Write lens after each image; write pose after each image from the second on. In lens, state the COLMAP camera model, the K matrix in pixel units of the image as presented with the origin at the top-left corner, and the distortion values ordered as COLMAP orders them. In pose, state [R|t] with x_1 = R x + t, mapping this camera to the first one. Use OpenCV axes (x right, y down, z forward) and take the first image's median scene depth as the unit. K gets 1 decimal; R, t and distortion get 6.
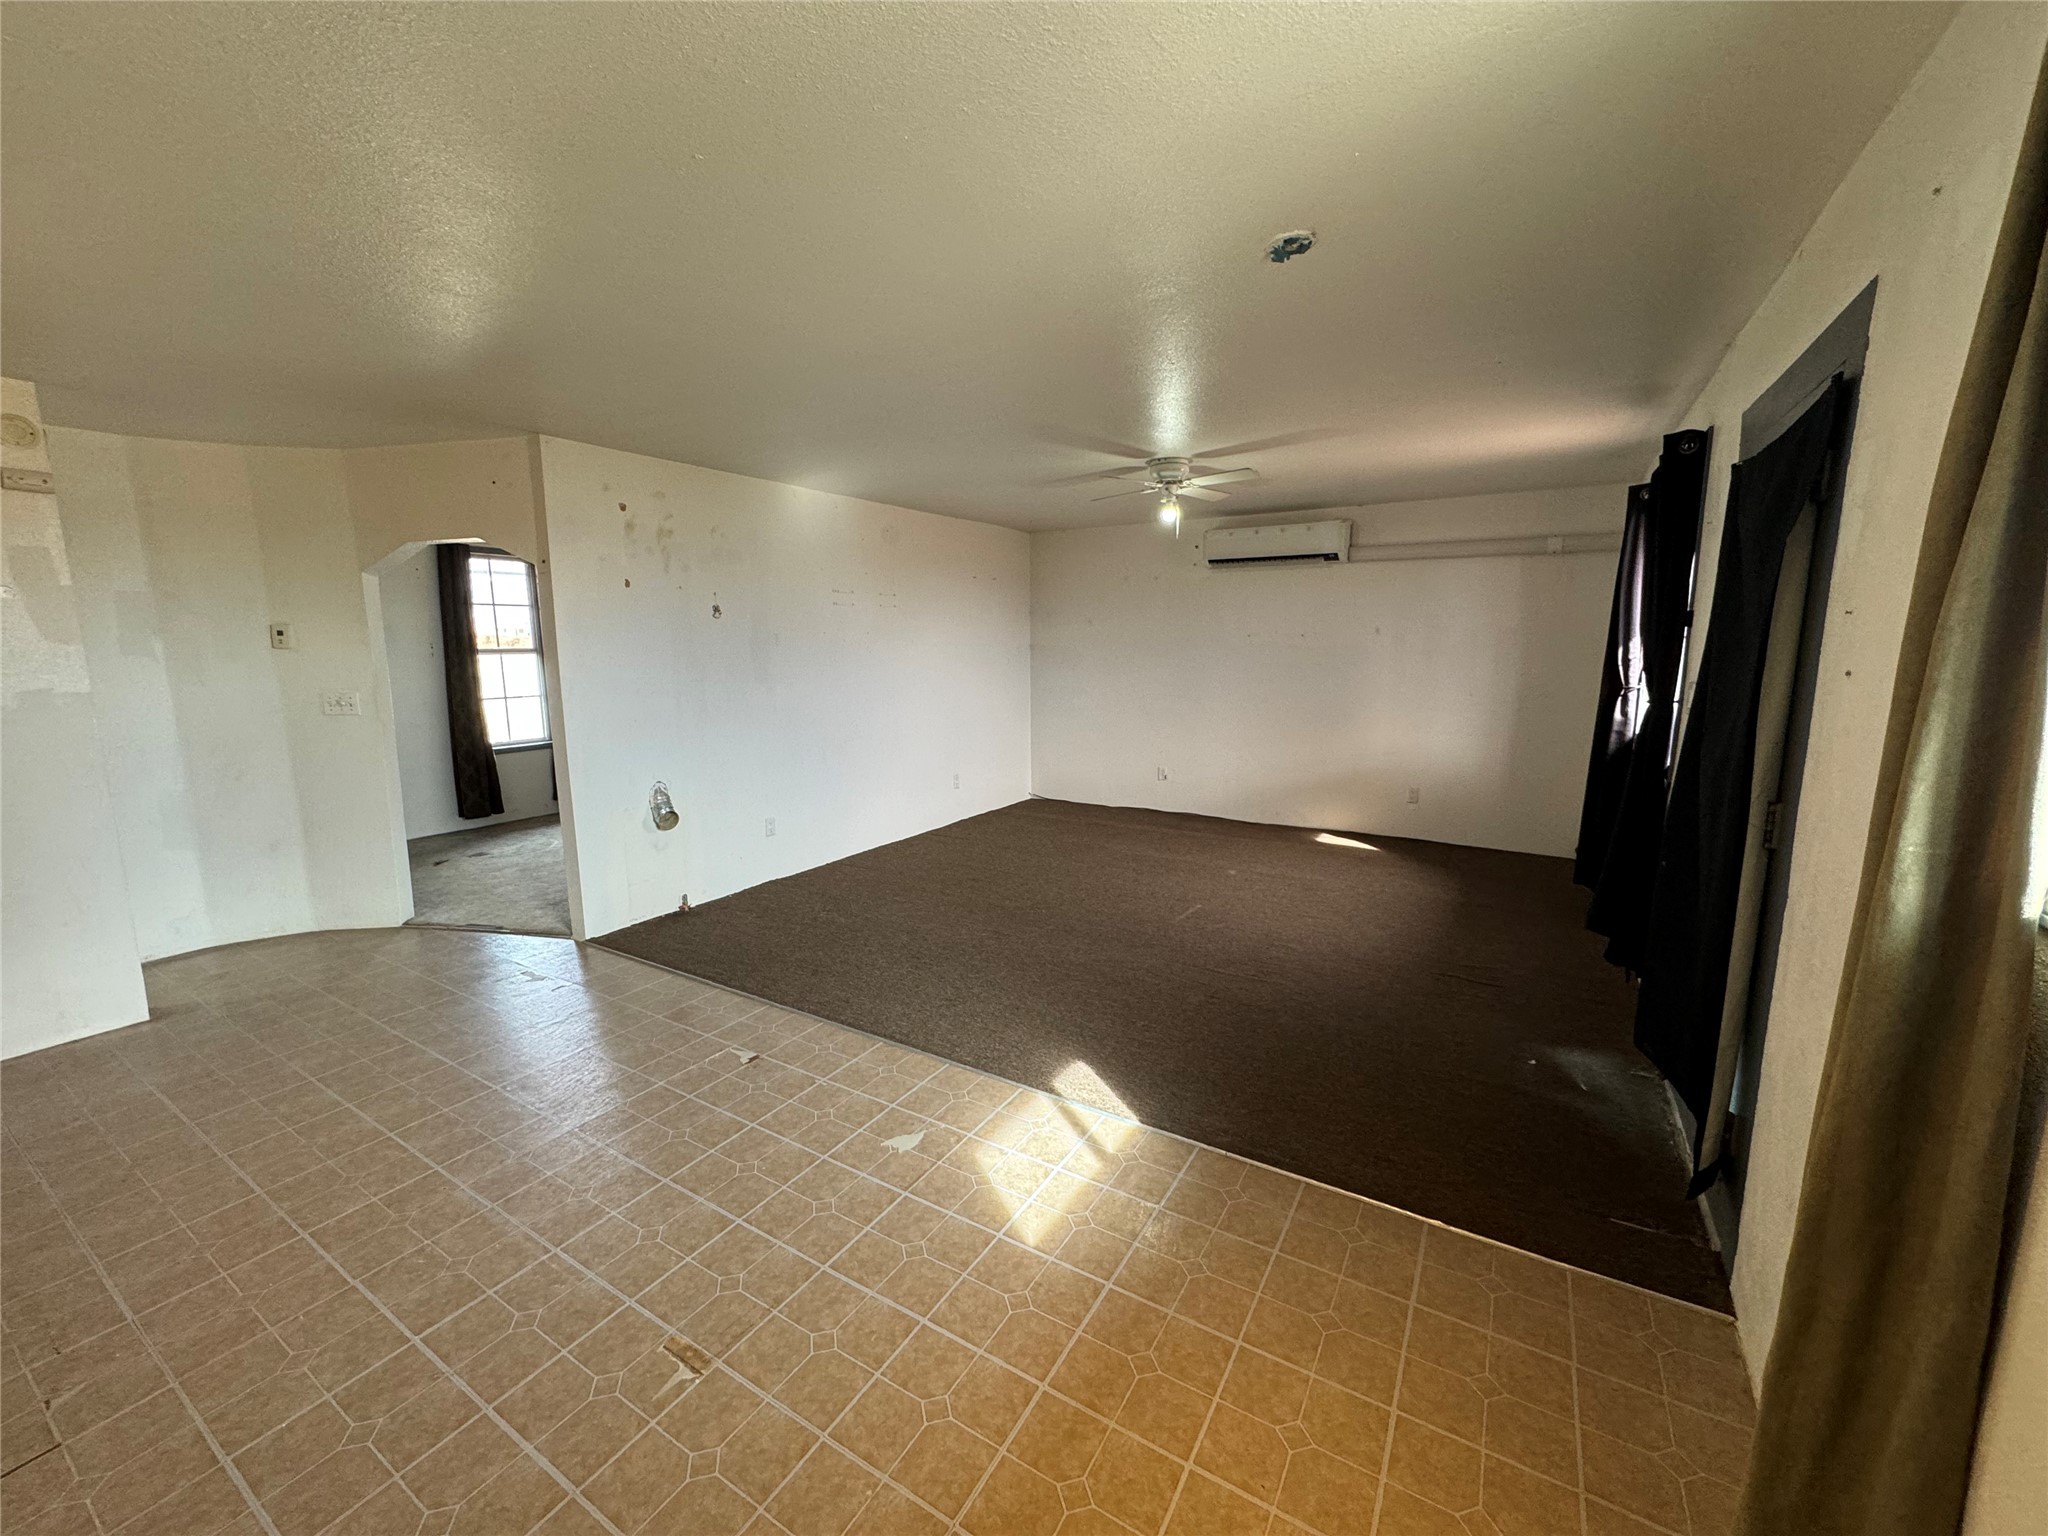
lens RADIAL K [[820.7, 0, 1025.8], [0, 820.7, 767.4], [0, 0, 1]] dist [0.002055, 0.000694]
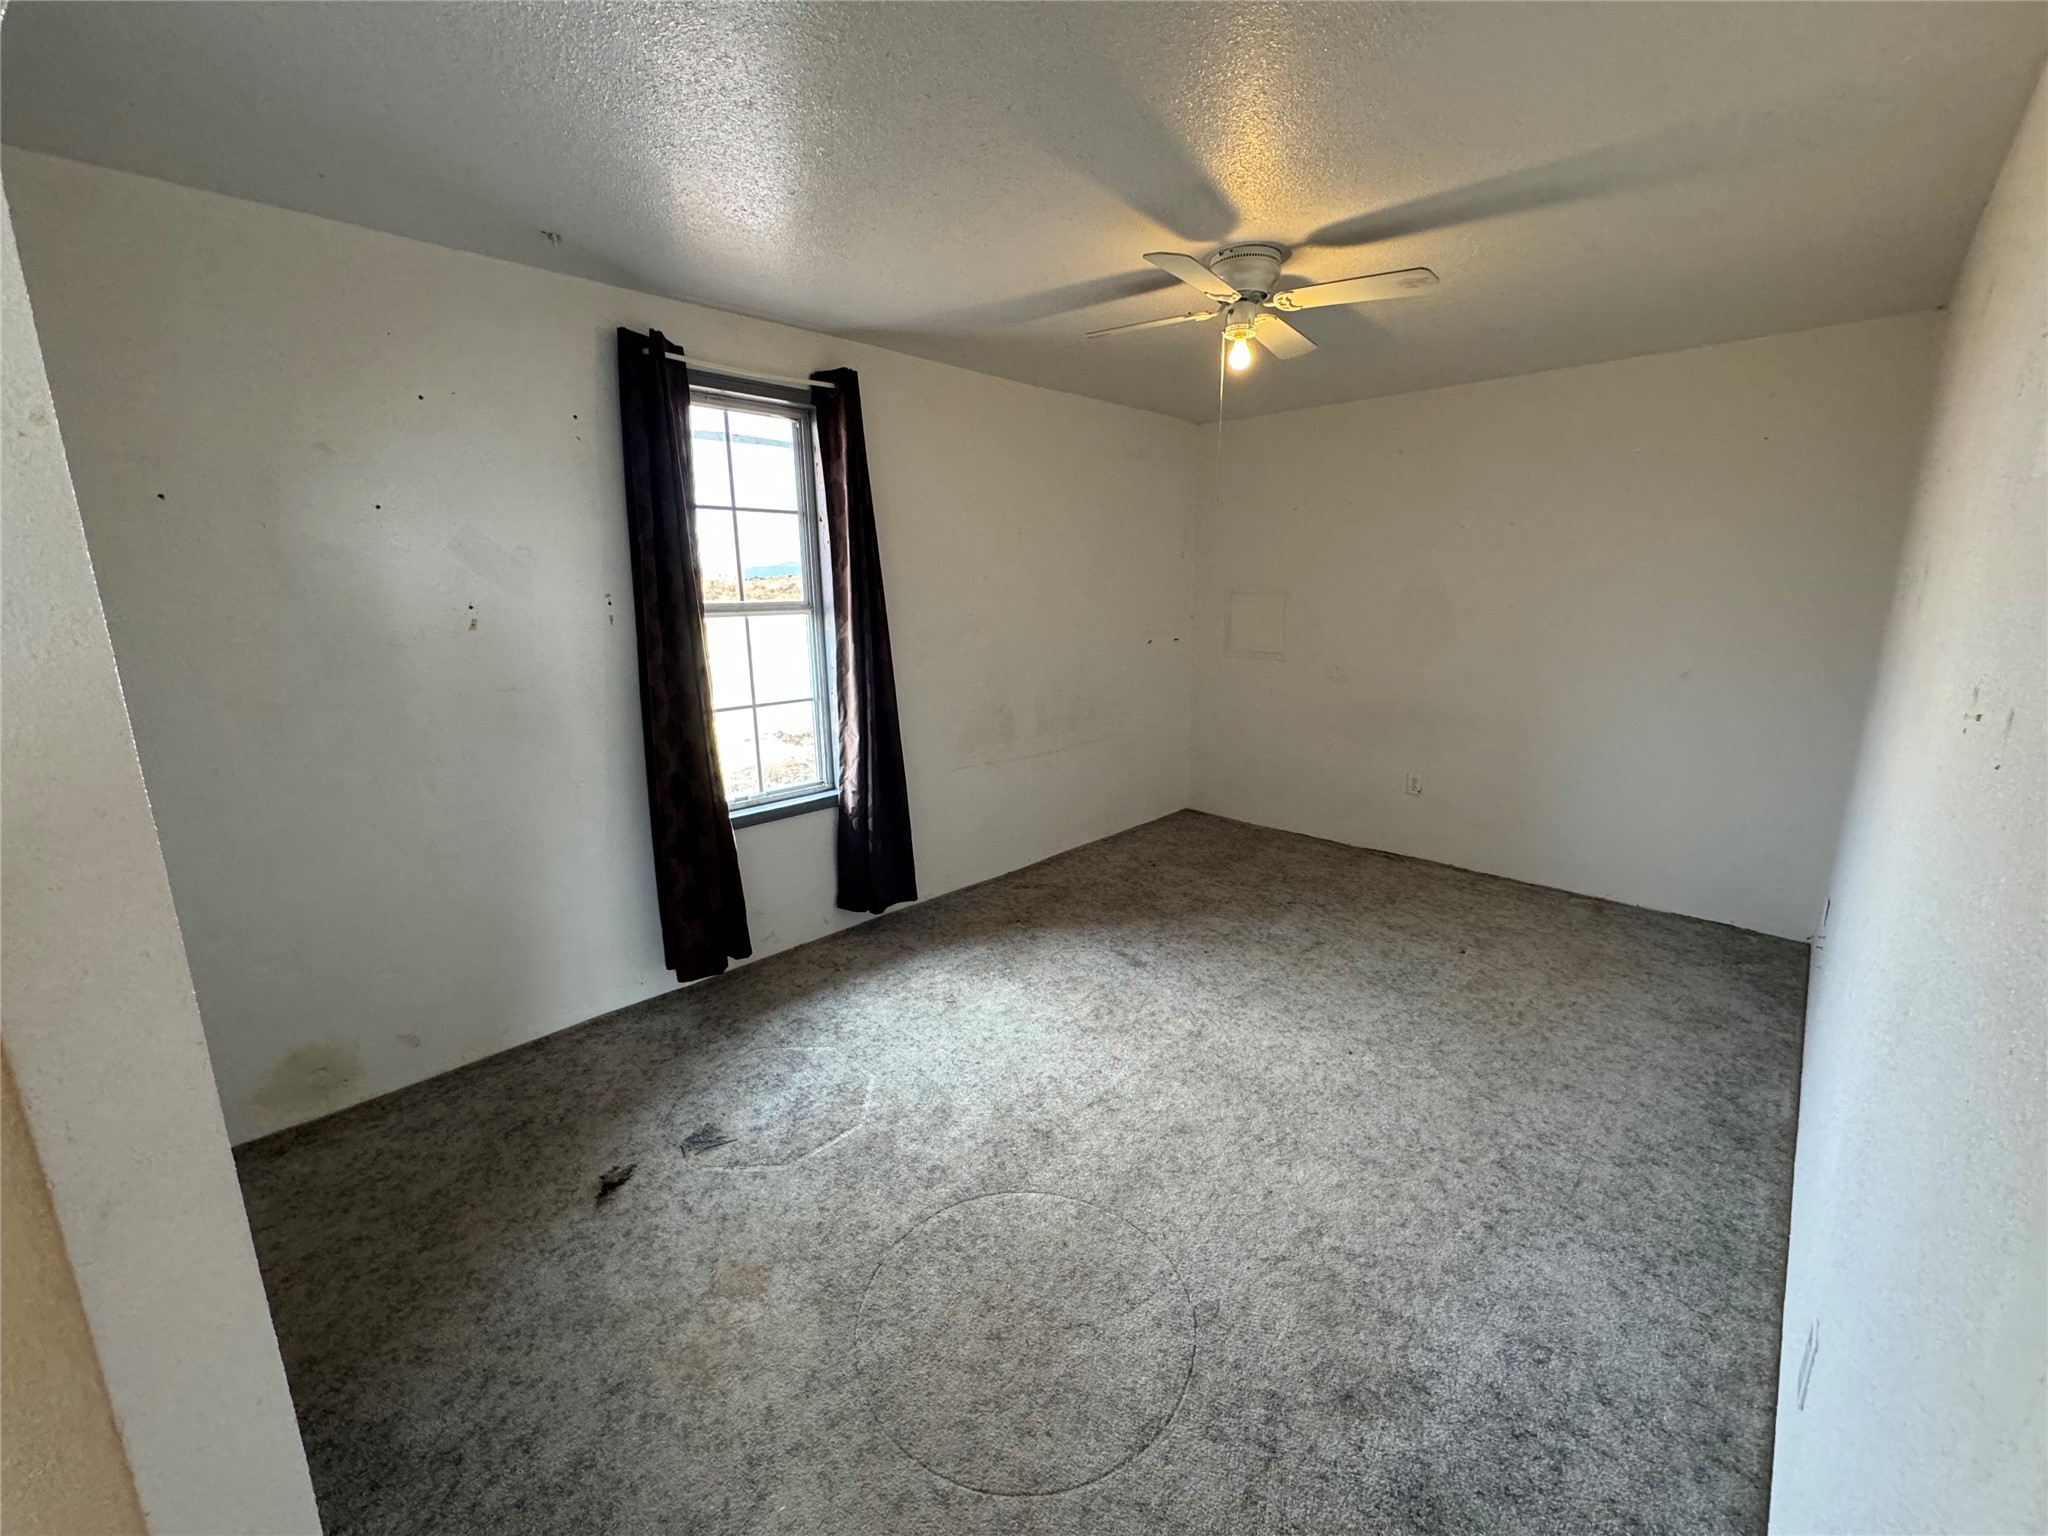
lens RADIAL K [[820.7, 0, 1016.1], [0, 820.7, 770.7], [0, 0, 1]] dist [0.002055, 0.000694]
pose [[0.975811, 0.046517, -0.213612, -0.390745], [-0.032901, 0.997220, 0.066862, -0.087230], [0.216128, -0.058217, 0.974628, 0.579420]]
